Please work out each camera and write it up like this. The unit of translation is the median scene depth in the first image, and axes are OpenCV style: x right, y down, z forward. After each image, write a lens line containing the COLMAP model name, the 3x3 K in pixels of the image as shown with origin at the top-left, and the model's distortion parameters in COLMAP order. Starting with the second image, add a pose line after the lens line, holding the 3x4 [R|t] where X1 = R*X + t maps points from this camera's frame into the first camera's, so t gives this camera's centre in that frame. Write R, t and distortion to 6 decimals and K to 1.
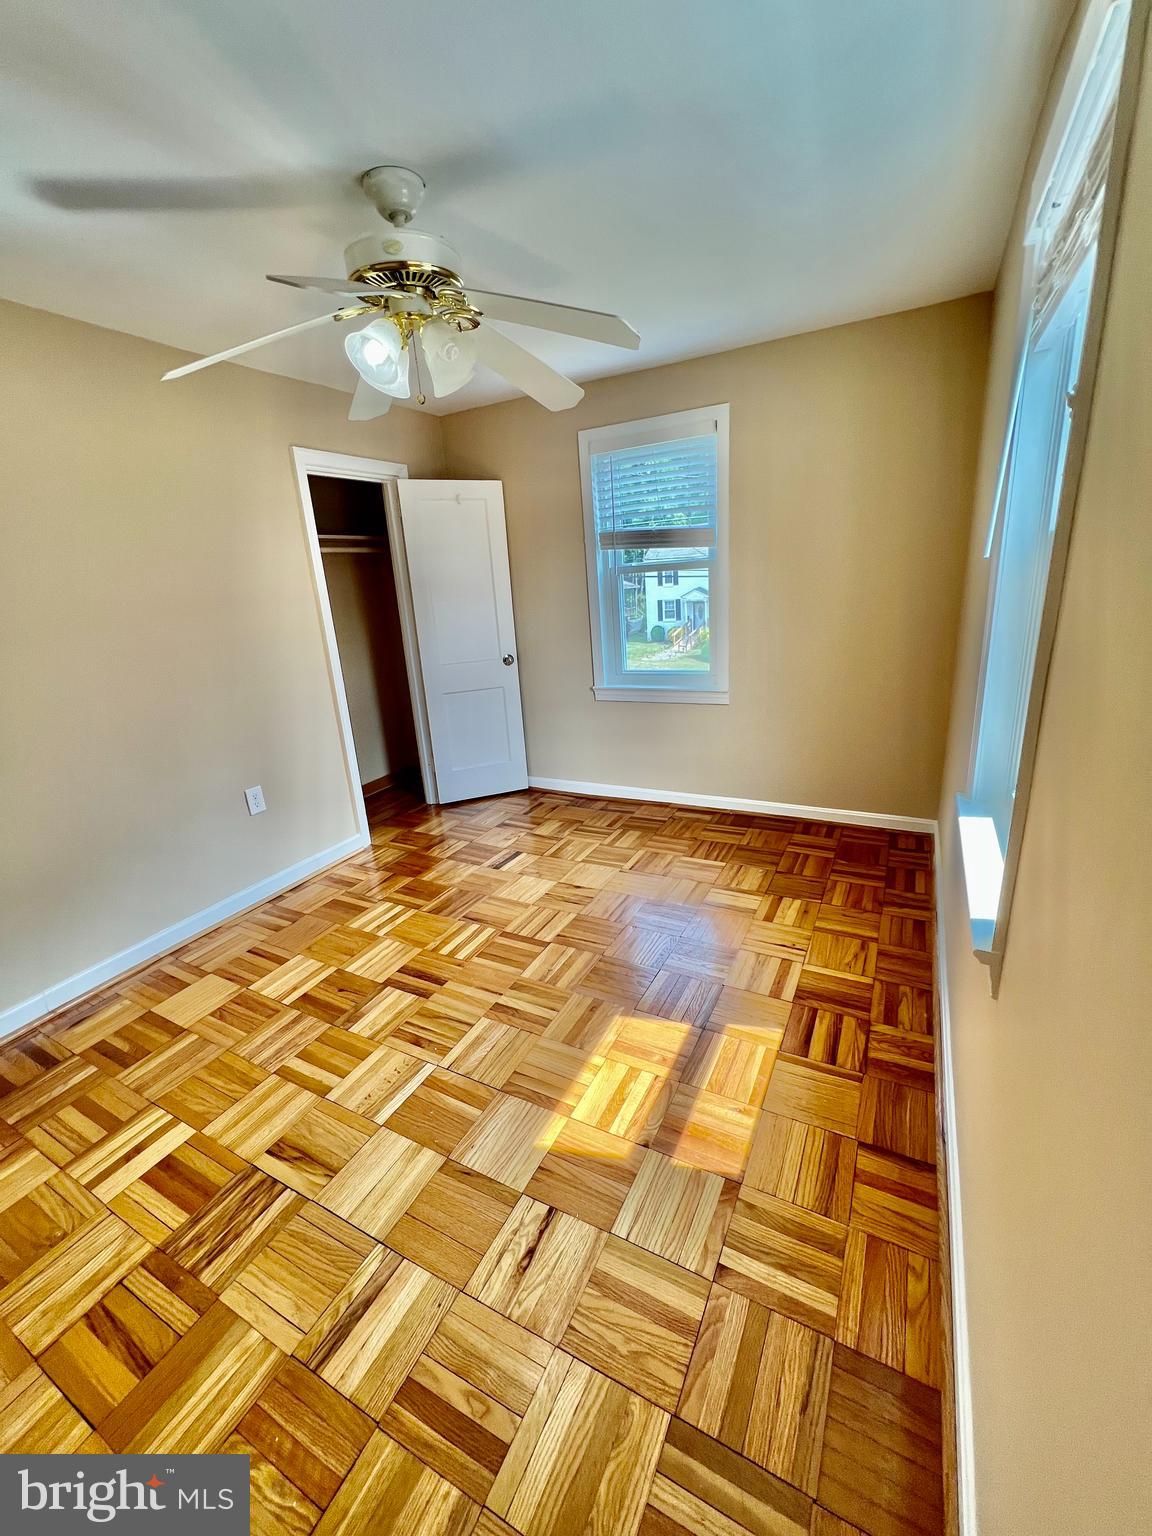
lens RADIAL K [[613.2, 0, 580.4], [0, 613.2, 765.5], [0, 0, 1]] dist [-0.002746, 0.000062]
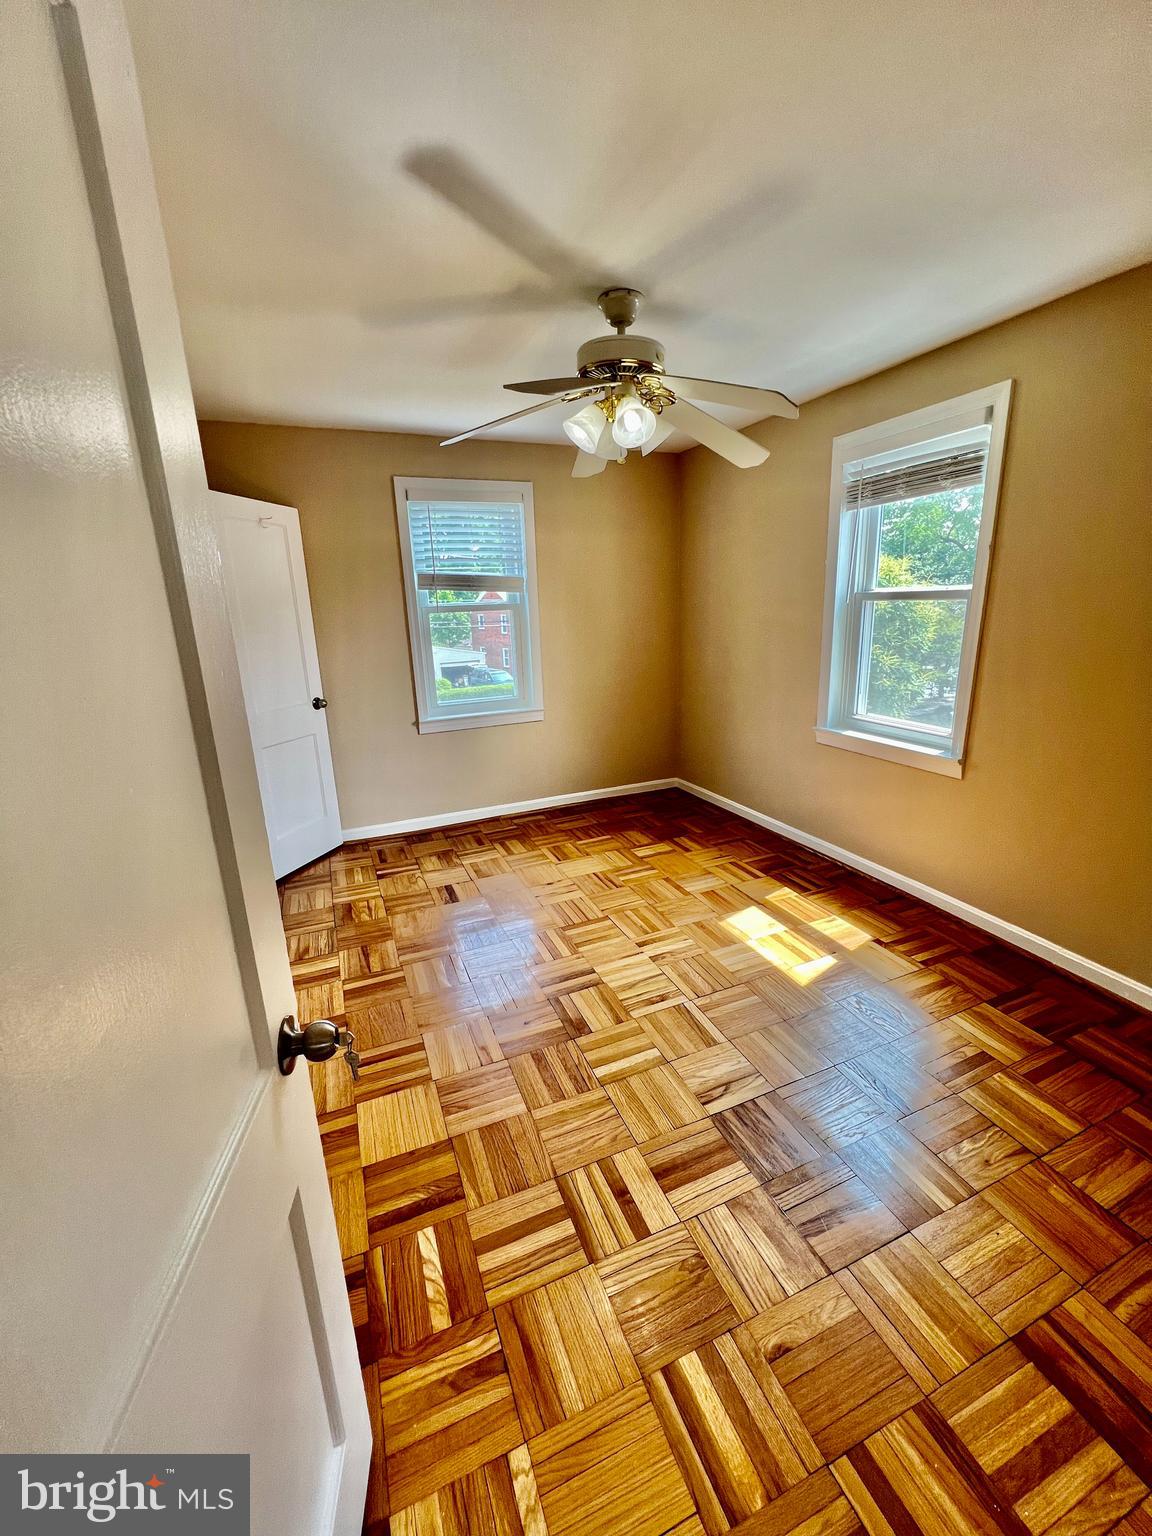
lens RADIAL K [[613.2, 0, 580.4], [0, 613.2, 765.5], [0, 0, 1]] dist [-0.002746, 0.000062]
pose [[0.634069, -0.155026, 0.757577, -0.782253], [0.222615, 0.974818, 0.013158, -0.013709], [-0.740540, 0.160305, 0.652613, 0.196845]]
